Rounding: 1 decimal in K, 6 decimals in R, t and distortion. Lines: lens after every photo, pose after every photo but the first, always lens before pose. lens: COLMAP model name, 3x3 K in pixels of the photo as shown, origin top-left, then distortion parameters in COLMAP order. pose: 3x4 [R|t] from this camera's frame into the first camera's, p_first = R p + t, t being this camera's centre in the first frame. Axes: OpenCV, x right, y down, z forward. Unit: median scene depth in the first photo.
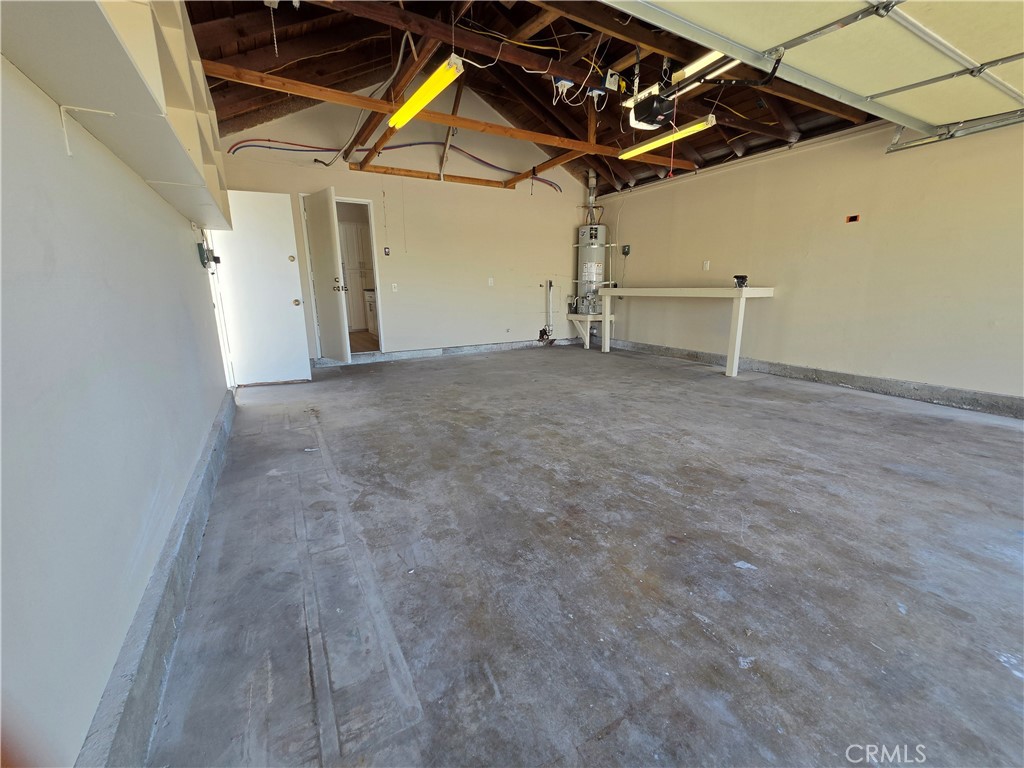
lens RADIAL K [[420.6, 0, 513.0], [0, 420.6, 386.0], [0, 0, 1]] dist [-0.000363, 0.000450]
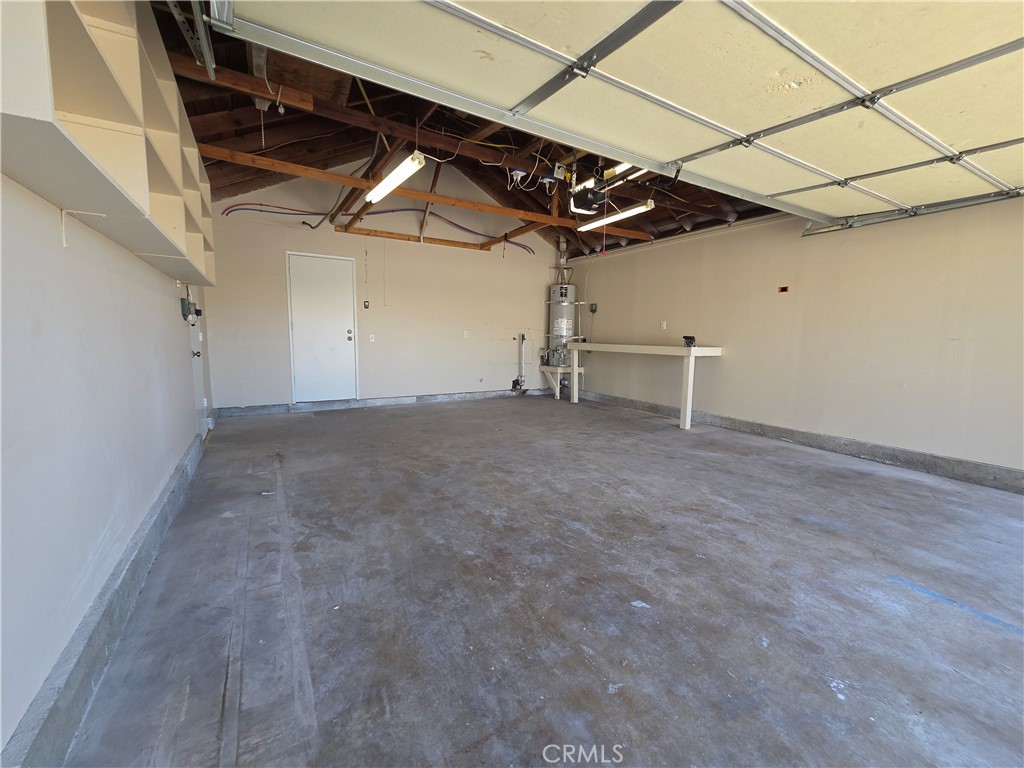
lens RADIAL K [[420.6, 0, 513.0], [0, 420.6, 386.0], [0, 0, 1]] dist [-0.000363, 0.000450]
pose [[0.999501, 0.020557, 0.023970, 0.135767], [-0.017804, 0.993786, -0.109878, -0.014617], [-0.026080, 0.109397, 0.993656, -0.122782]]
